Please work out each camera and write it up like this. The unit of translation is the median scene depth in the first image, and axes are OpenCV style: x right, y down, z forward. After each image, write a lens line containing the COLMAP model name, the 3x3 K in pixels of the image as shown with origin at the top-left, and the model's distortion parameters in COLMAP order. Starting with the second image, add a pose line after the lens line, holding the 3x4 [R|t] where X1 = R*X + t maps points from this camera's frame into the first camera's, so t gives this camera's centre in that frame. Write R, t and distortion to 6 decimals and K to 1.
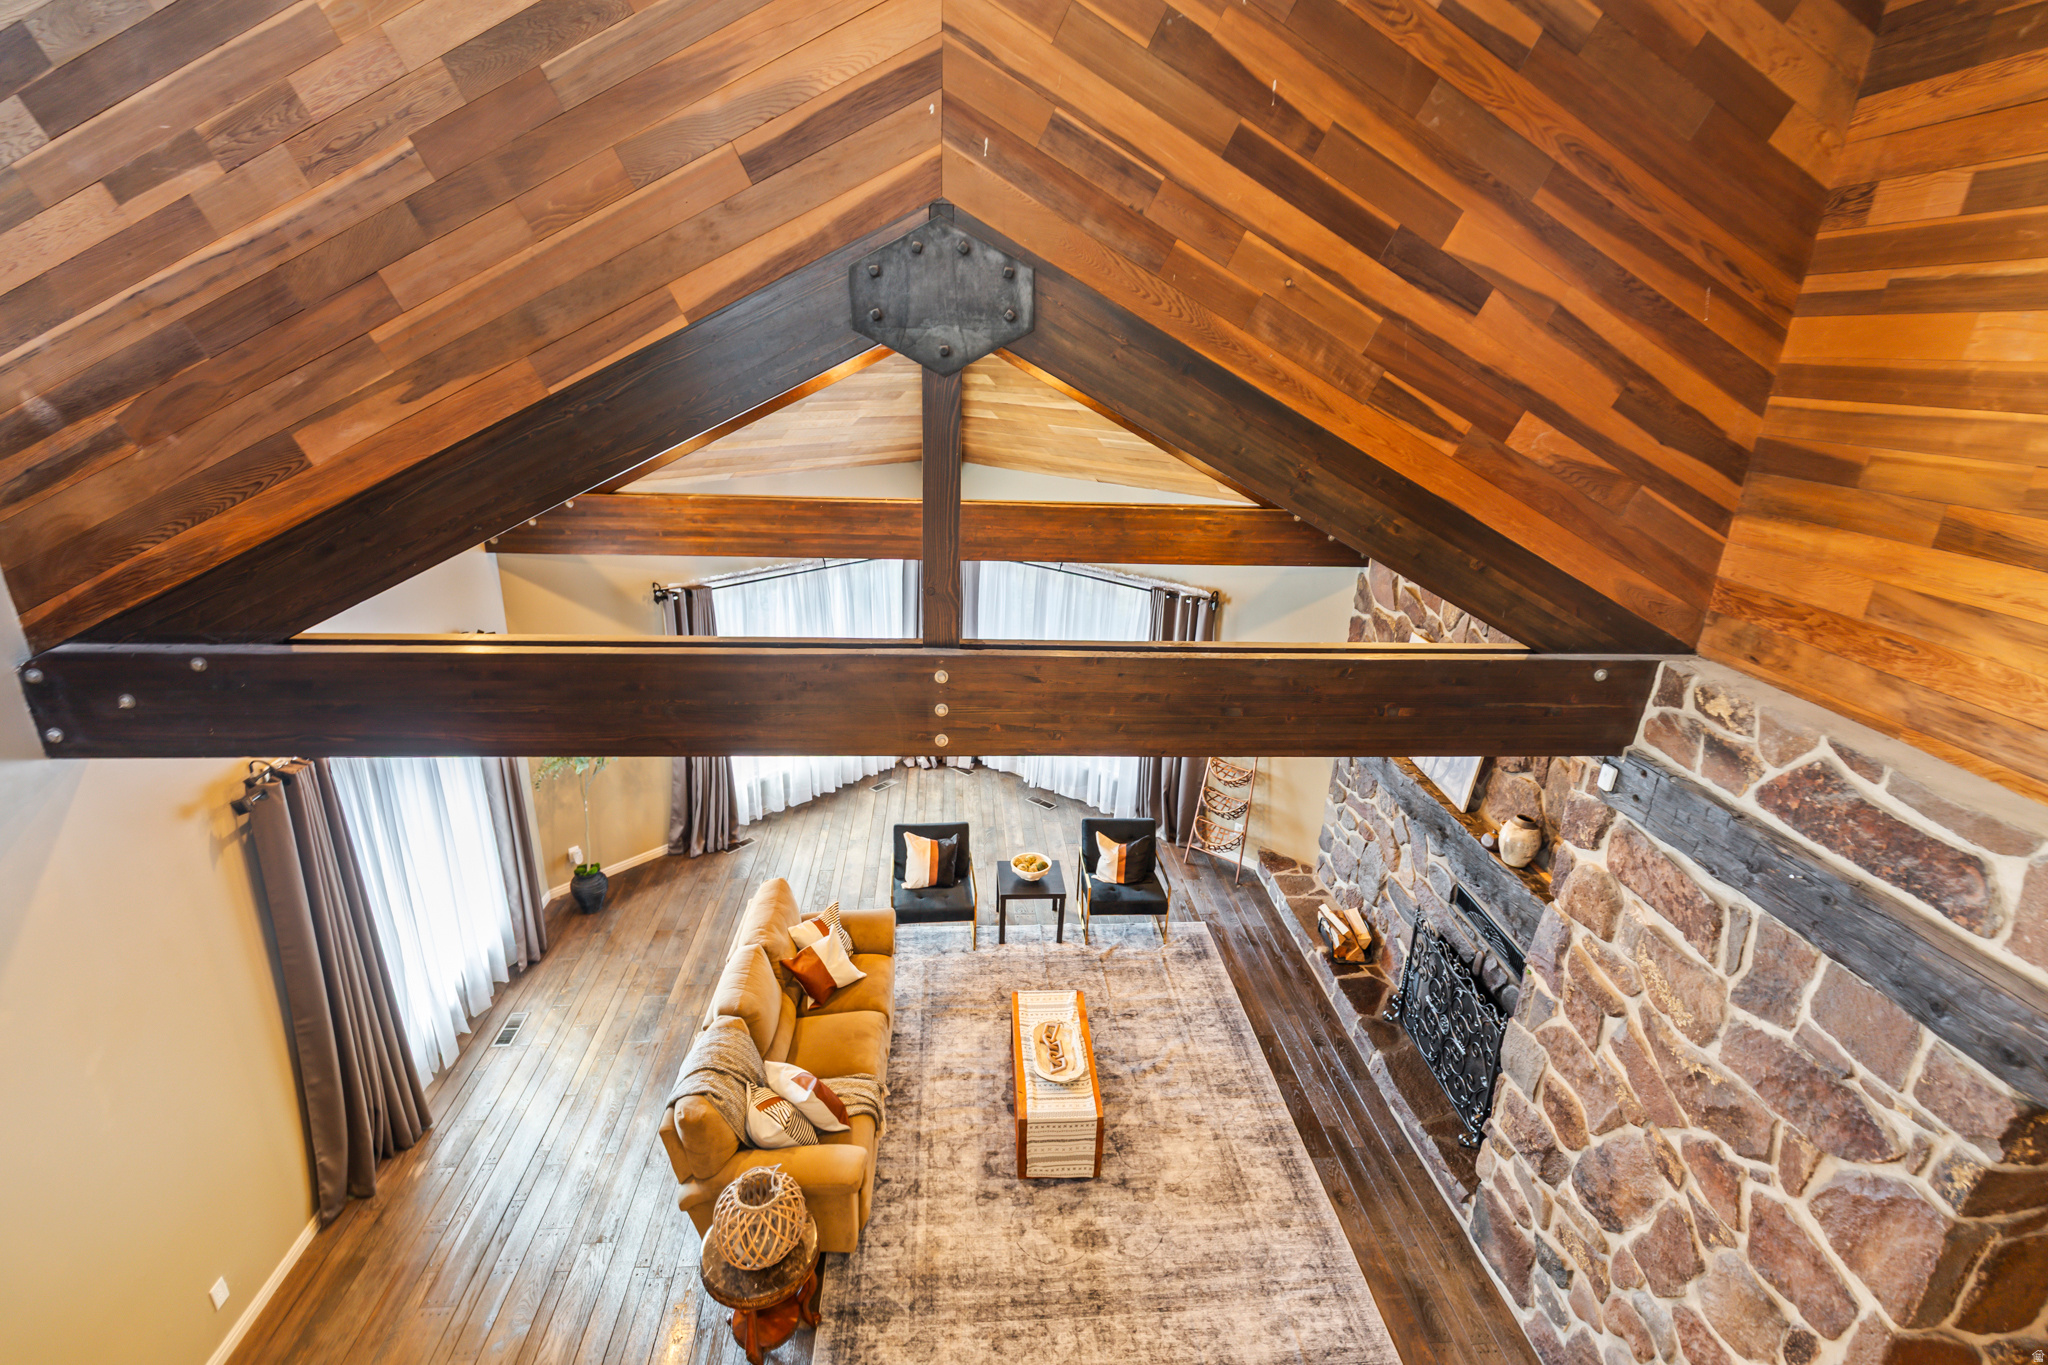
lens RADIAL K [[943.4, 0, 1018.4], [0, 943.4, 678.7], [0, 0, 1]] dist [0.006021, -0.002056]
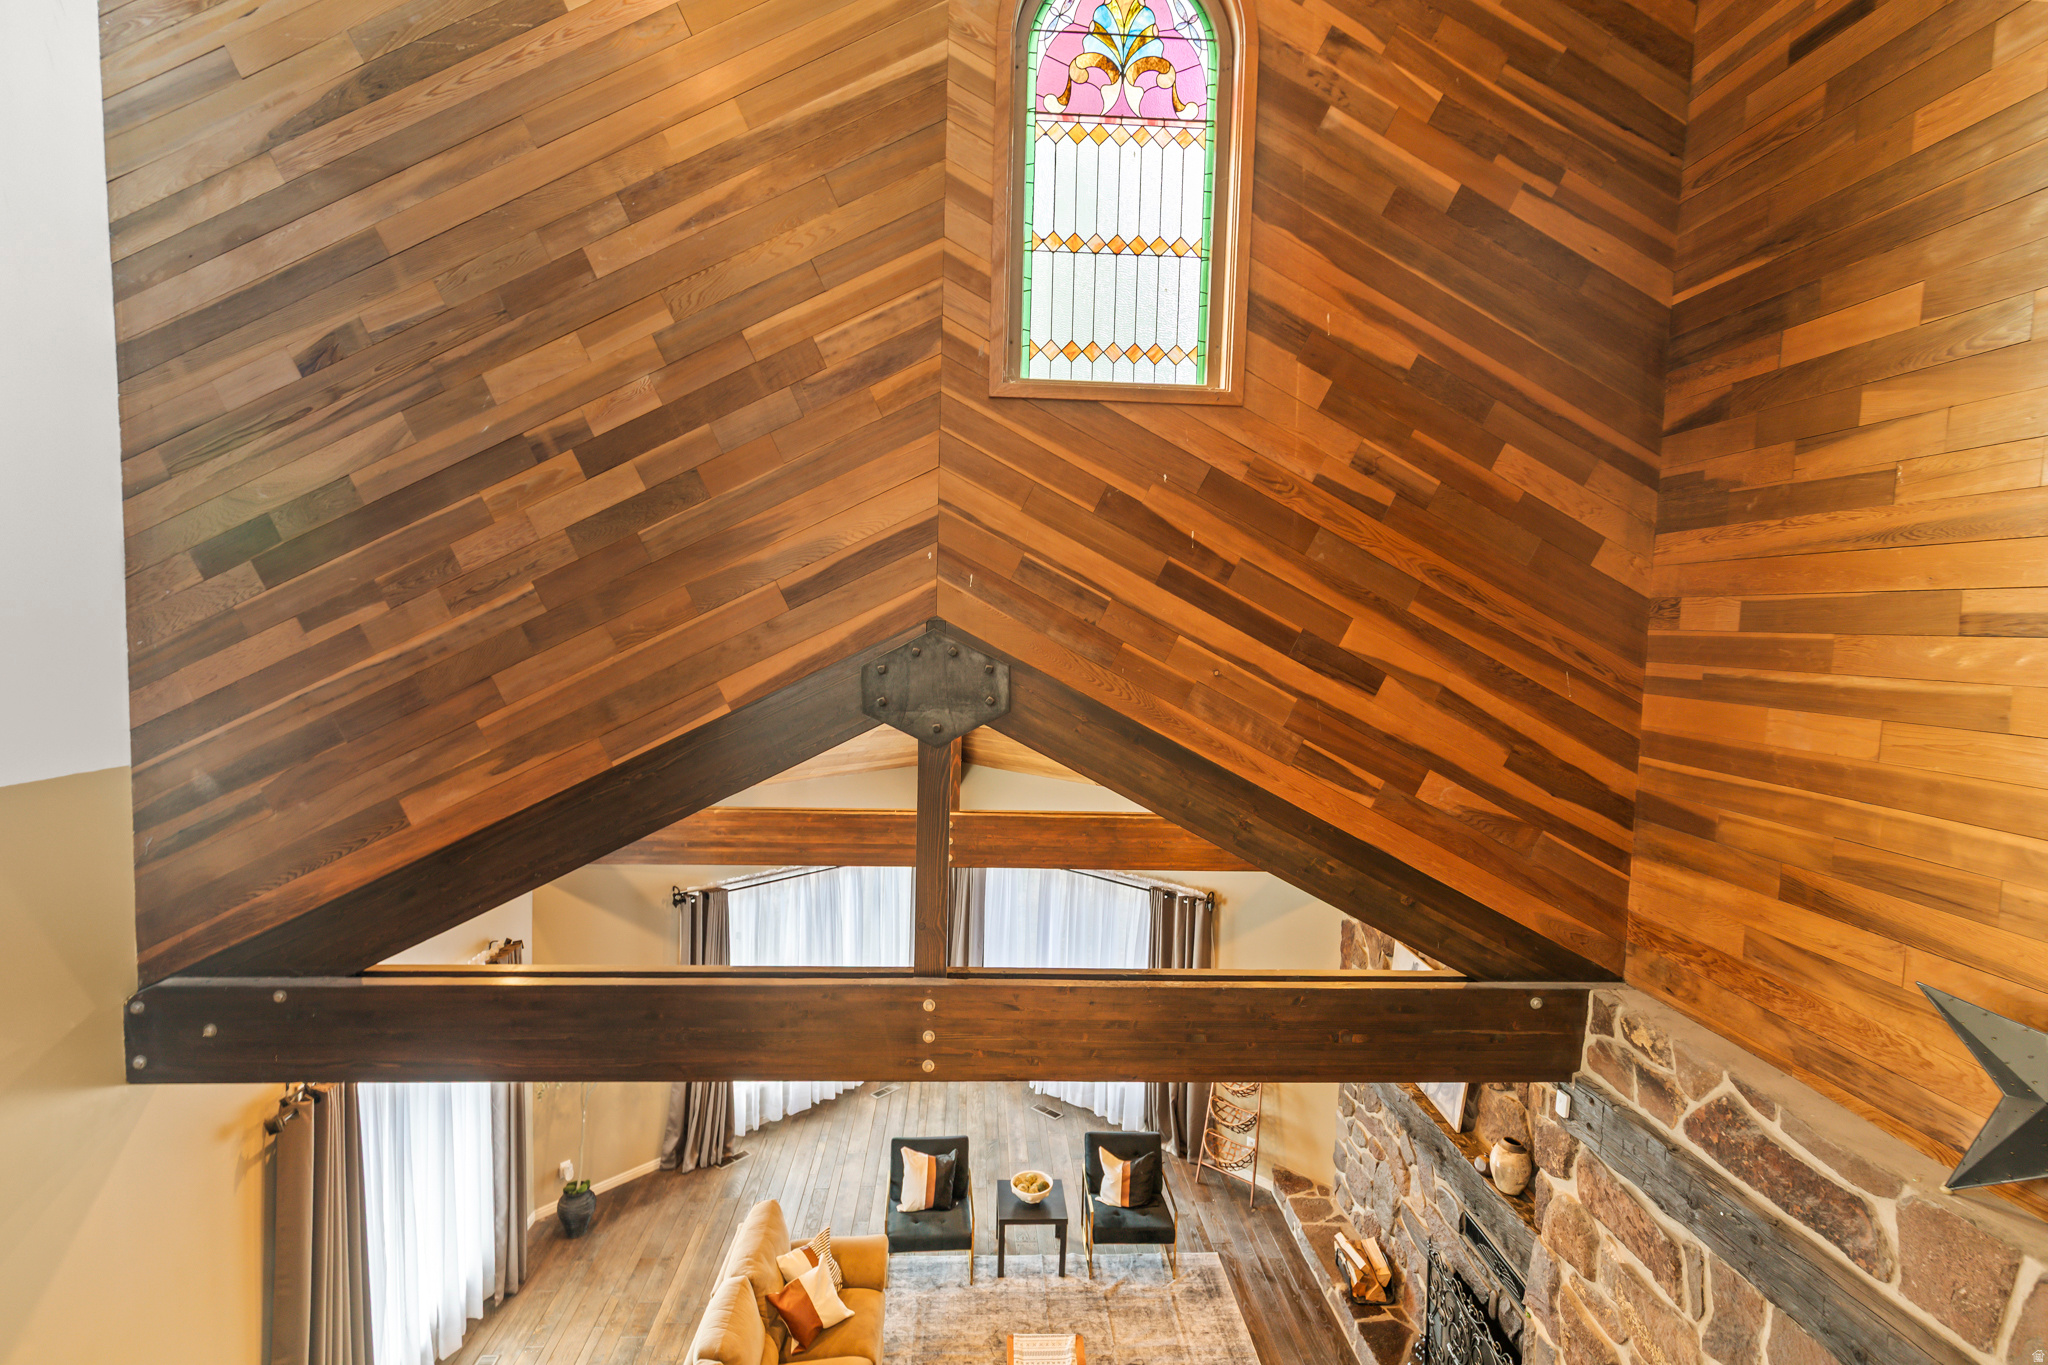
lens RADIAL K [[943.4, 0, 1014.4], [0, 943.4, 692.3], [0, 0, 1]] dist [0.006021, -0.002056]
pose [[0.999774, -0.004526, -0.020783, 0.045628], [-0.001373, 0.961320, -0.275429, -0.052982], [0.021226, 0.275396, 0.961097, -0.175695]]
